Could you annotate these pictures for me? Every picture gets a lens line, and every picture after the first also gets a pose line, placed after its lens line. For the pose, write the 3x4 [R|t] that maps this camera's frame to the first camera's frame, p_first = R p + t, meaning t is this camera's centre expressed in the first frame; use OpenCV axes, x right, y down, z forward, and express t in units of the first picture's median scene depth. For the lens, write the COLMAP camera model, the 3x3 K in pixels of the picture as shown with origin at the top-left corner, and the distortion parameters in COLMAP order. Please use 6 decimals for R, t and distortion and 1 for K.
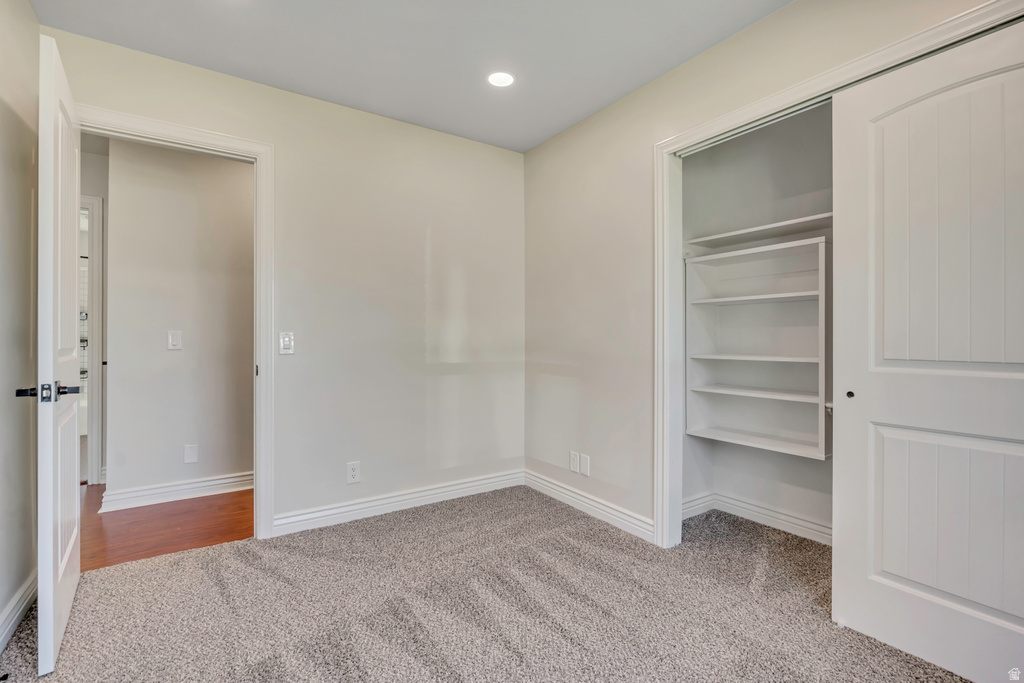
lens RADIAL K [[466.7, 0, 516.7], [0, 466.7, 337.4], [0, 0, 1]] dist [-0.014263, 0.000670]
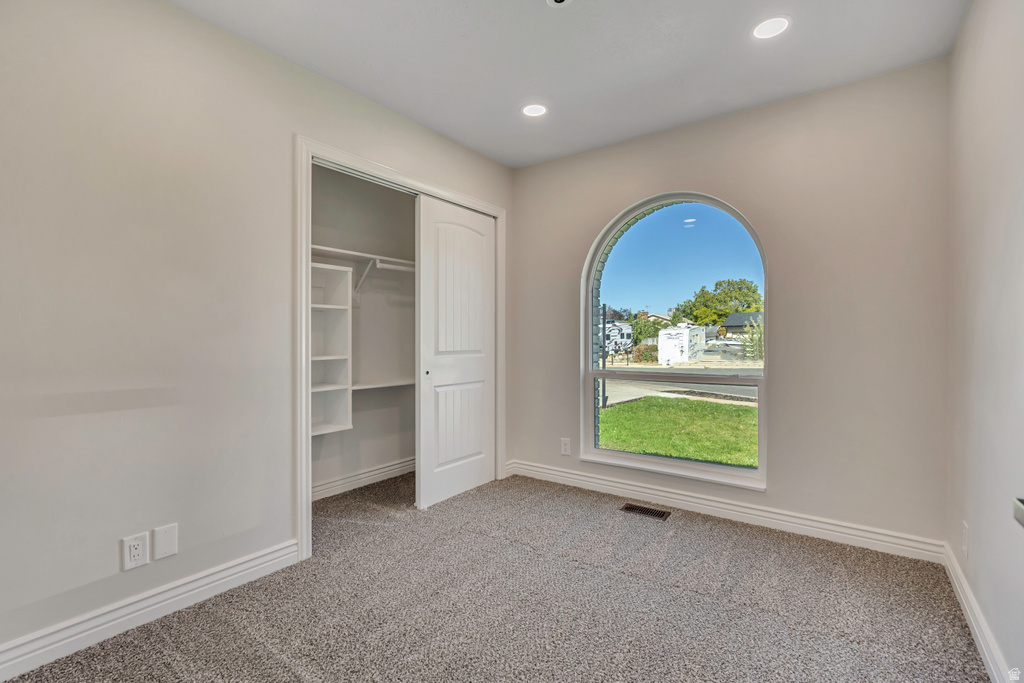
lens RADIAL K [[466.7, 0, 509.4], [0, 466.7, 340.5], [0, 0, 1]] dist [-0.014263, 0.000670]
pose [[-0.342706, -0.003941, 0.939434, -0.804152], [0.000510, 0.999990, 0.004381, -0.004877], [-0.939443, 0.001981, -0.342701, 1.022559]]
